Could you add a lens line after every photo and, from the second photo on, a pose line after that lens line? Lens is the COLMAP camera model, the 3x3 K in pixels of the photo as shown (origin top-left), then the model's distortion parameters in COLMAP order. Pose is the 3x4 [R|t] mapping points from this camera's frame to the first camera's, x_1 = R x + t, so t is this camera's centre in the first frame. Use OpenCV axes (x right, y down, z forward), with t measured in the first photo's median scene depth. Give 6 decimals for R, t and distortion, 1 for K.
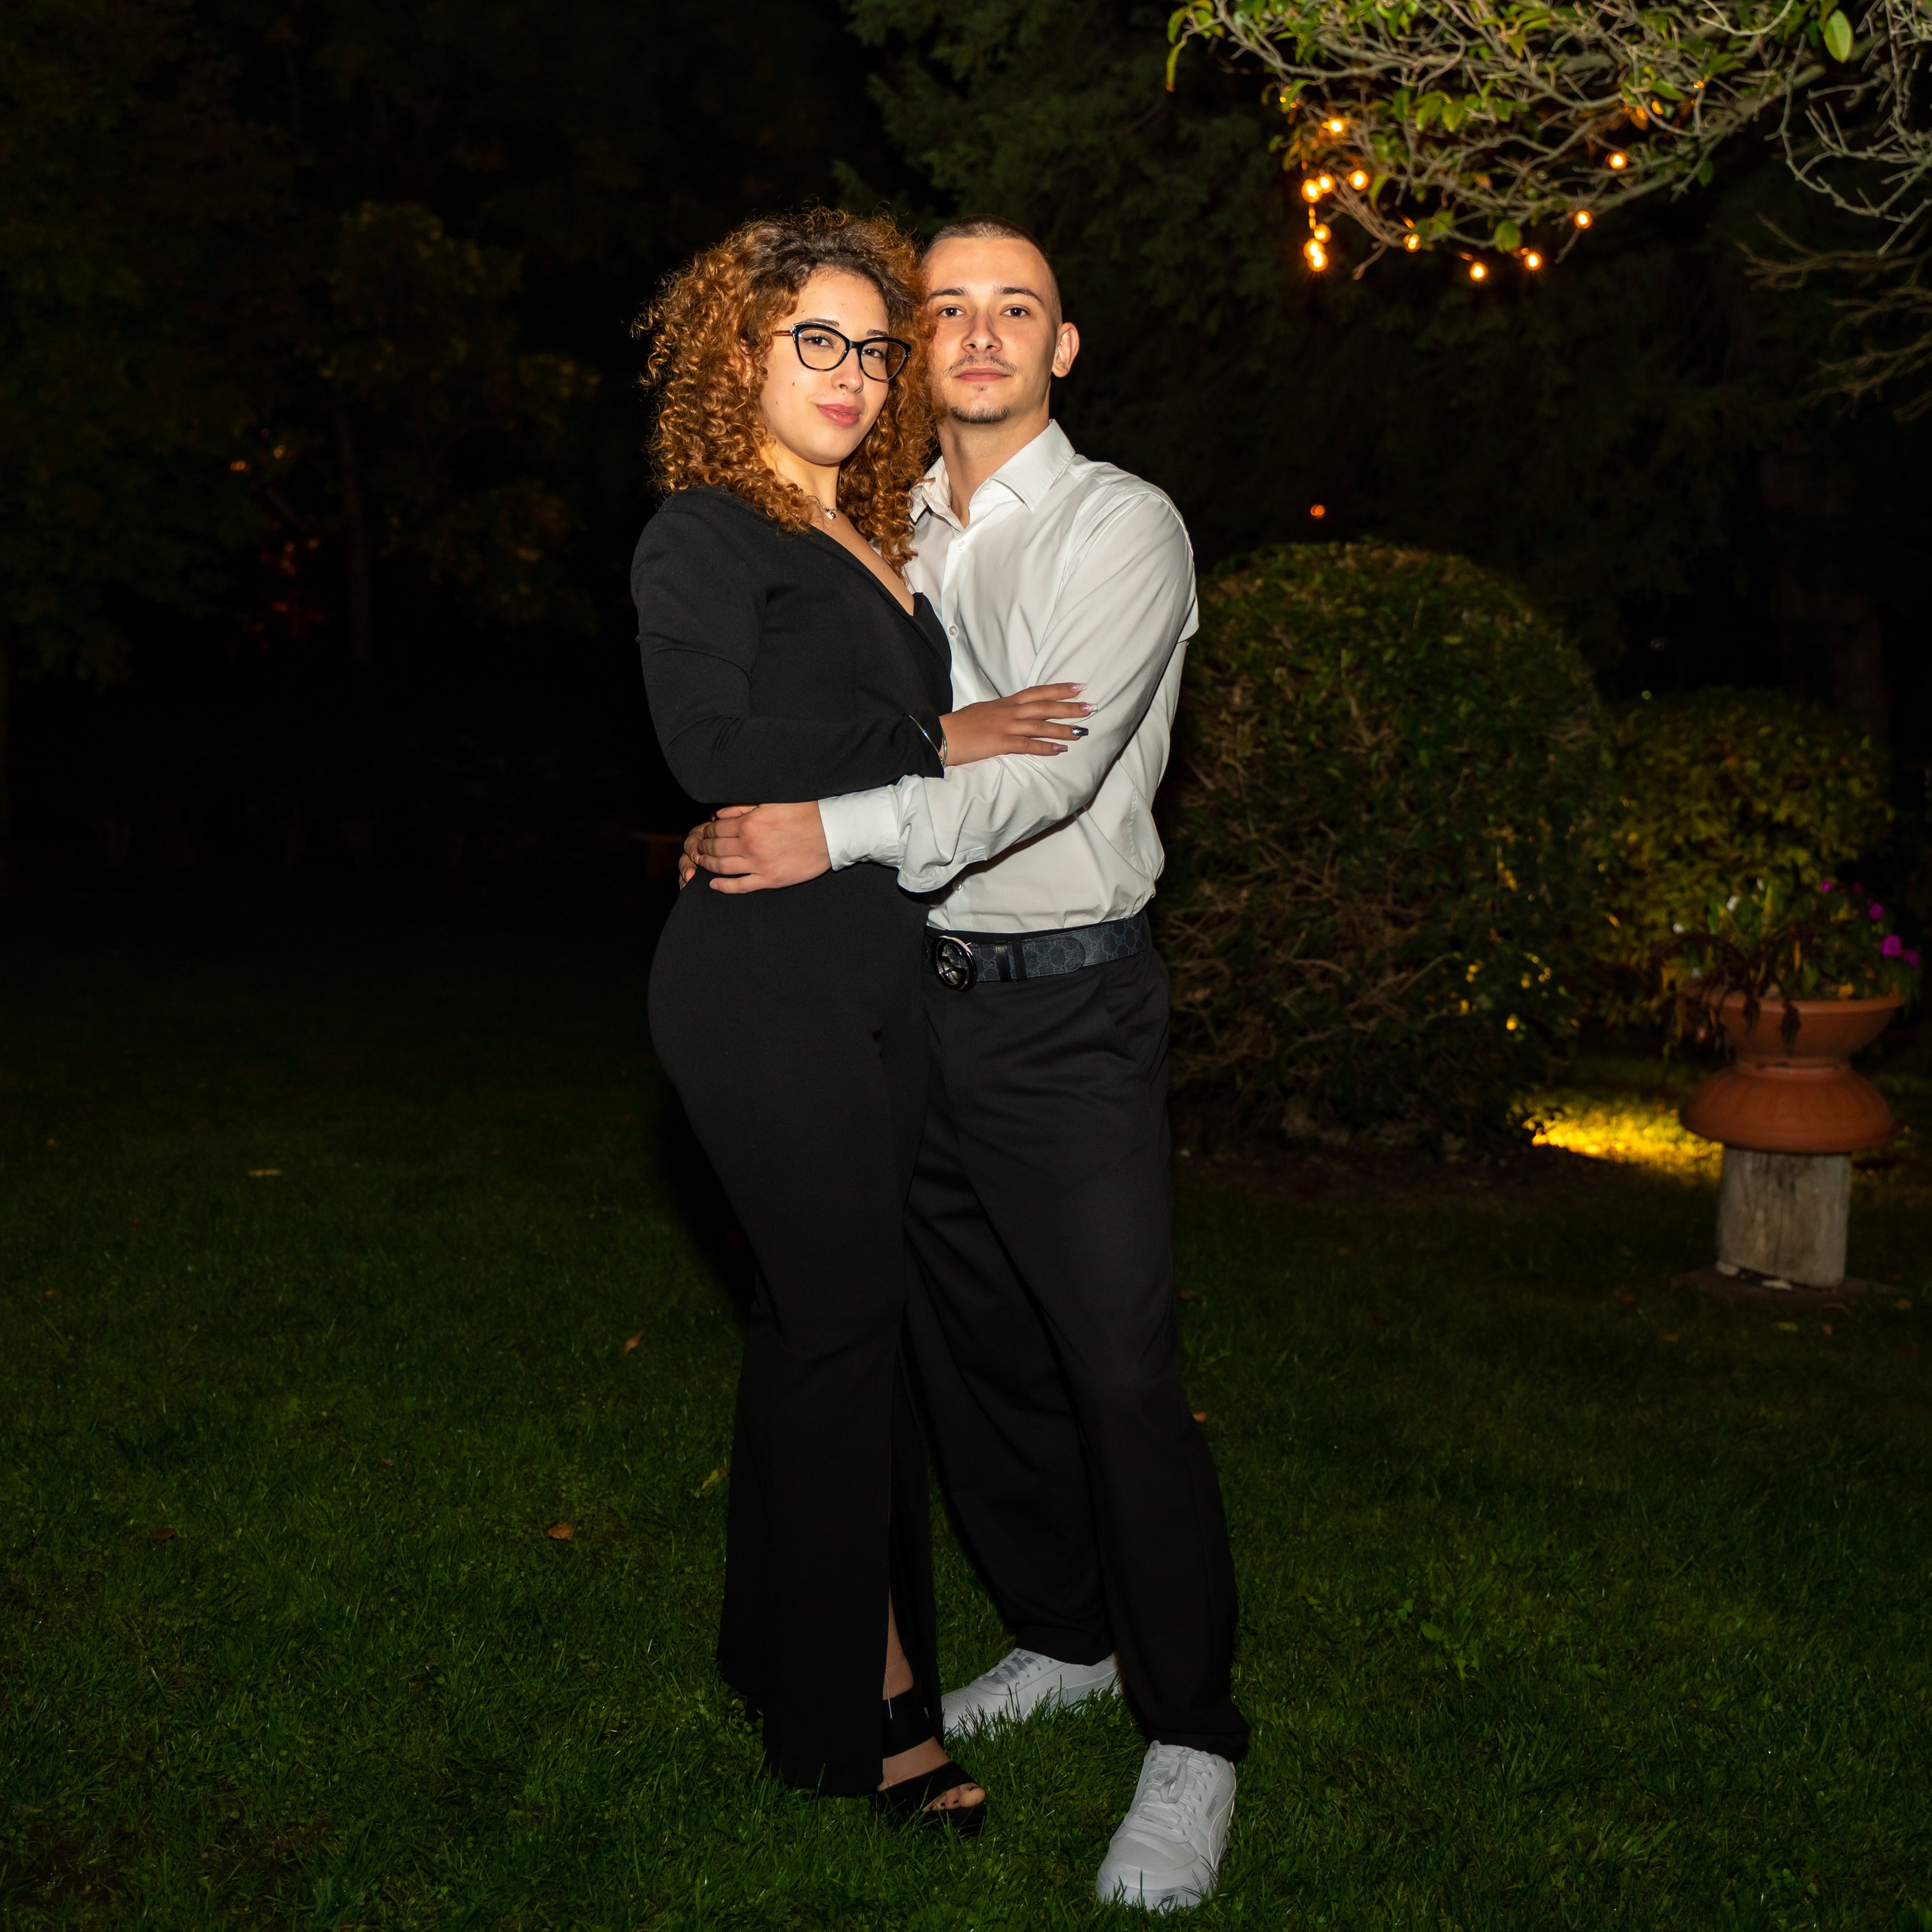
lens RADIAL K [[2345.7, 0, 958.3], [0, 2345.7, 959.2], [0, 0, 1]] dist [-0.083602, 0.000000]
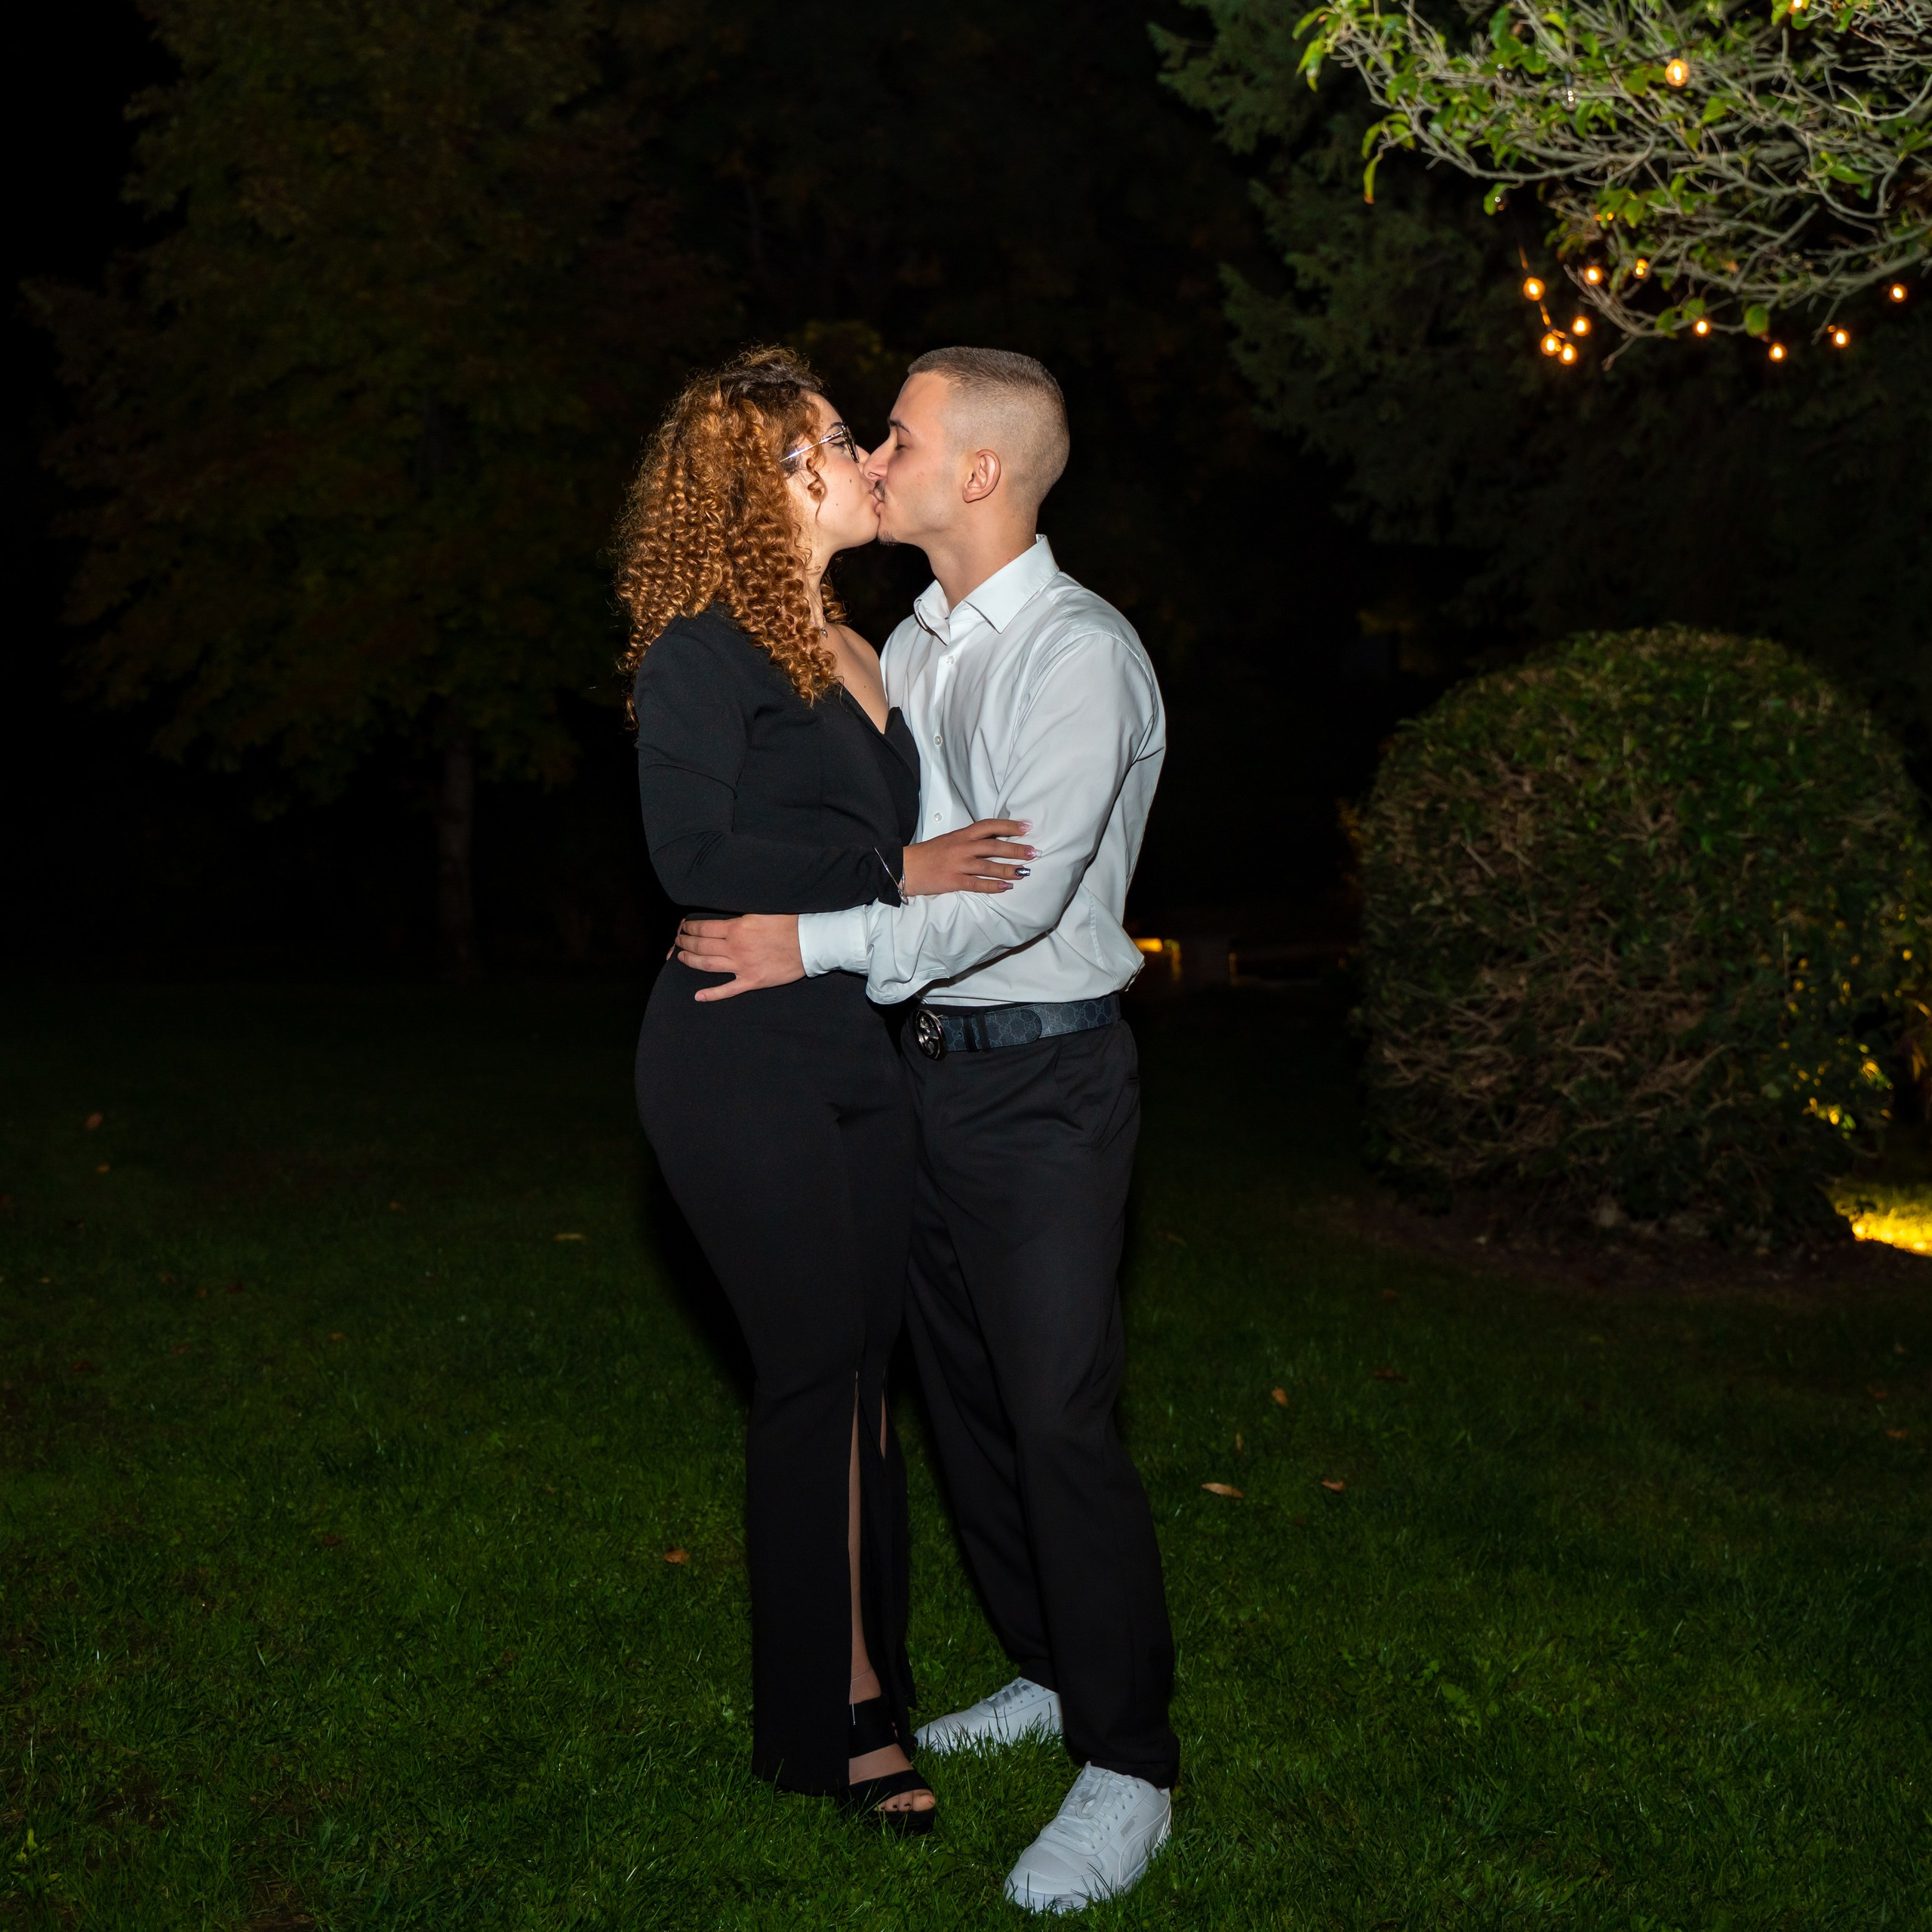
lens RADIAL K [[2345.7, 0, 951.9], [0, 2345.7, 960.9], [0, 0, 1]] dist [-0.083602, 0.000000]
pose [[0.978377, -0.000340, -0.206827, 0.088993], [-0.007538, 0.999276, -0.037298, 0.002574], [0.206690, 0.038051, 0.977666, -0.027806]]
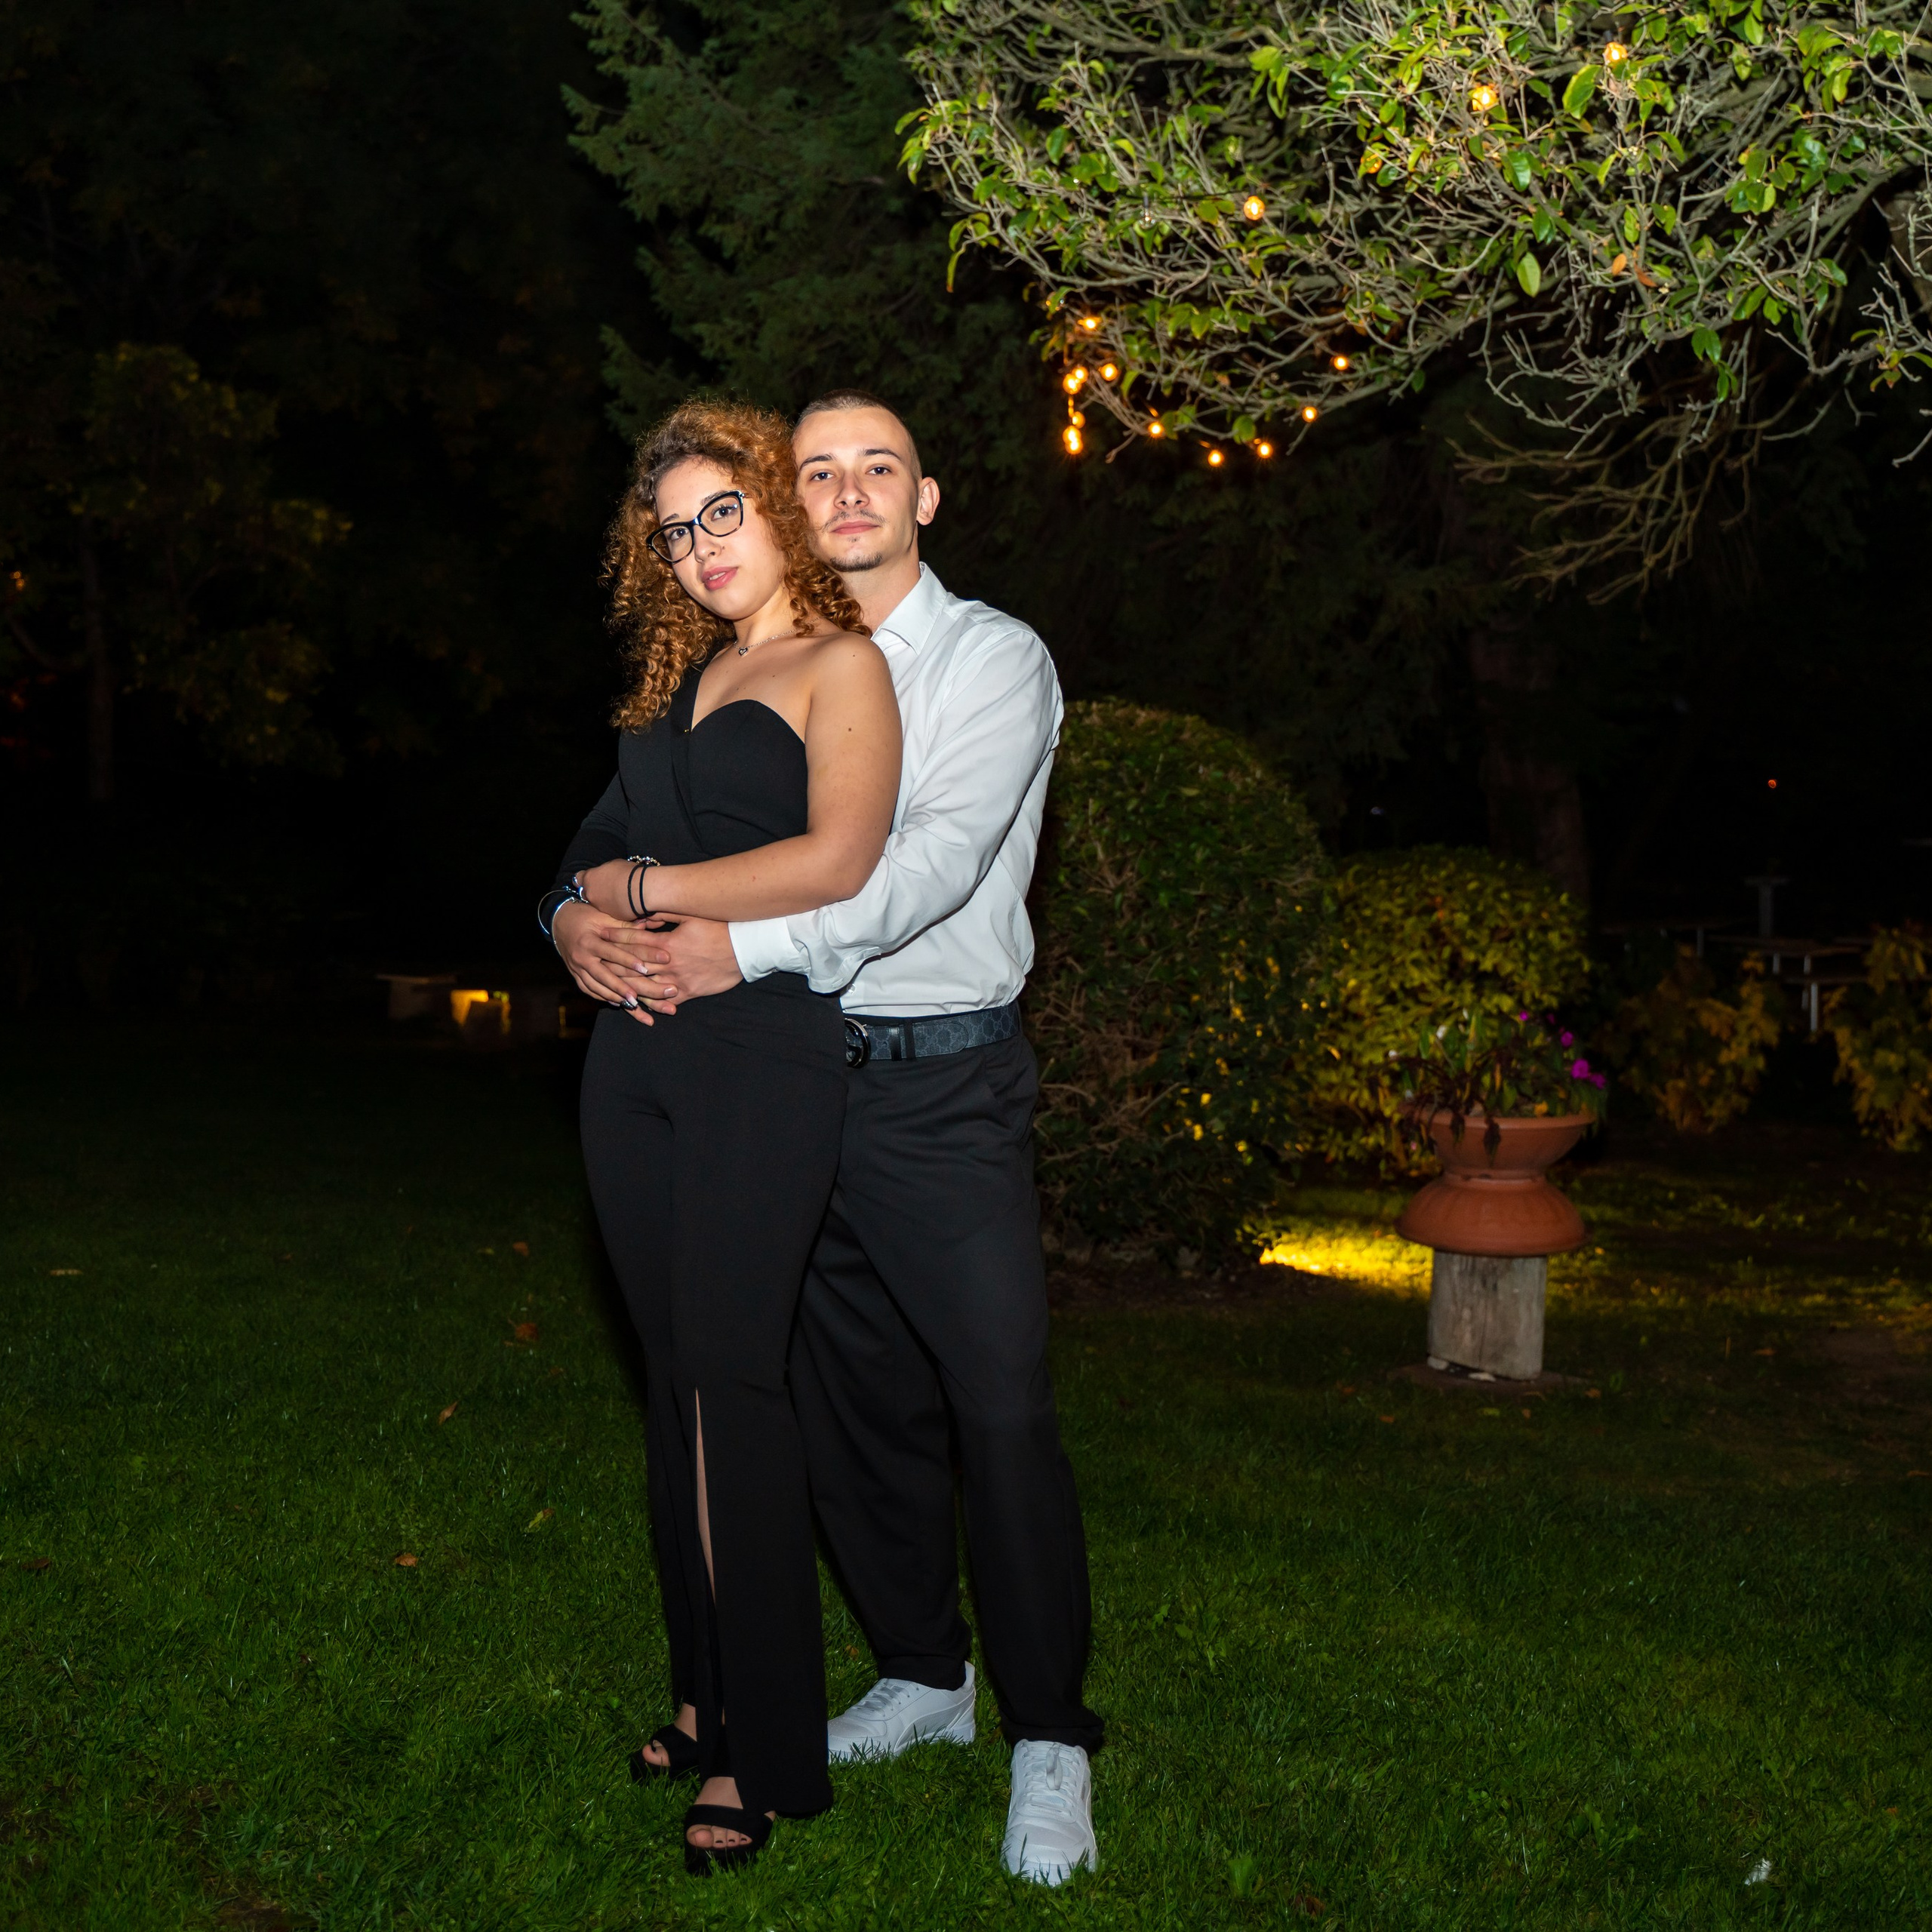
lens RADIAL K [[2345.7, 0, 957.4], [0, 2345.7, 958.3], [0, 0, 1]] dist [-0.083602, 0.000000]
pose [[0.993291, 0.017159, 0.114362, -0.020271], [-0.009430, 0.997655, -0.067786, 0.016037], [-0.115257, 0.066253, 0.991124, -0.068047]]
